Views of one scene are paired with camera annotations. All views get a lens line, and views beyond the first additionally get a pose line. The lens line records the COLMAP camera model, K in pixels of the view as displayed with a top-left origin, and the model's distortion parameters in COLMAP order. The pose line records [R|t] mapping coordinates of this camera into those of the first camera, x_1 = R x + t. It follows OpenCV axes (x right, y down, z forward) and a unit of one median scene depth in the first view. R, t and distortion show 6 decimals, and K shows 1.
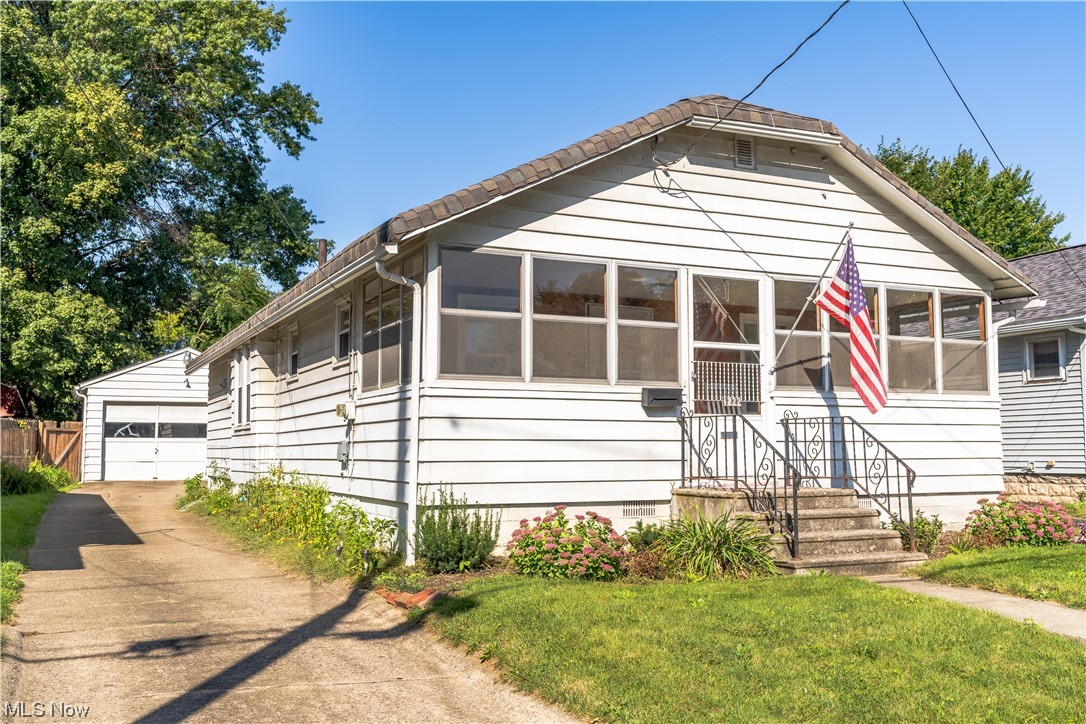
lens RADIAL K [[1000.2, 0, 543.0], [0, 1000.2, 362.0], [0, 0, 1]] dist [0.009439, -0.002794]
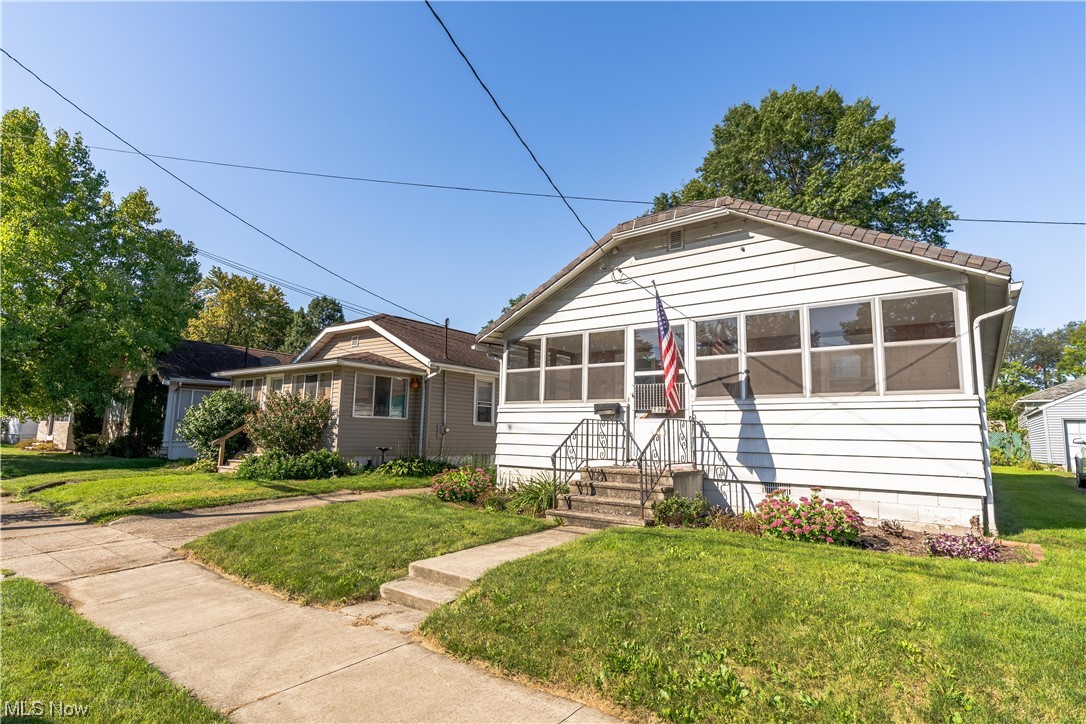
lens RADIAL K [[555.9, 0, 543.9], [0, 555.9, 365.8], [0, 0, 1]] dist [-0.001528, -0.000029]
pose [[0.464827, -0.099169, -0.879830, 0.858518], [0.054231, 0.995031, -0.083502, 0.034890], [0.883739, -0.008900, 0.467896, 0.469829]]
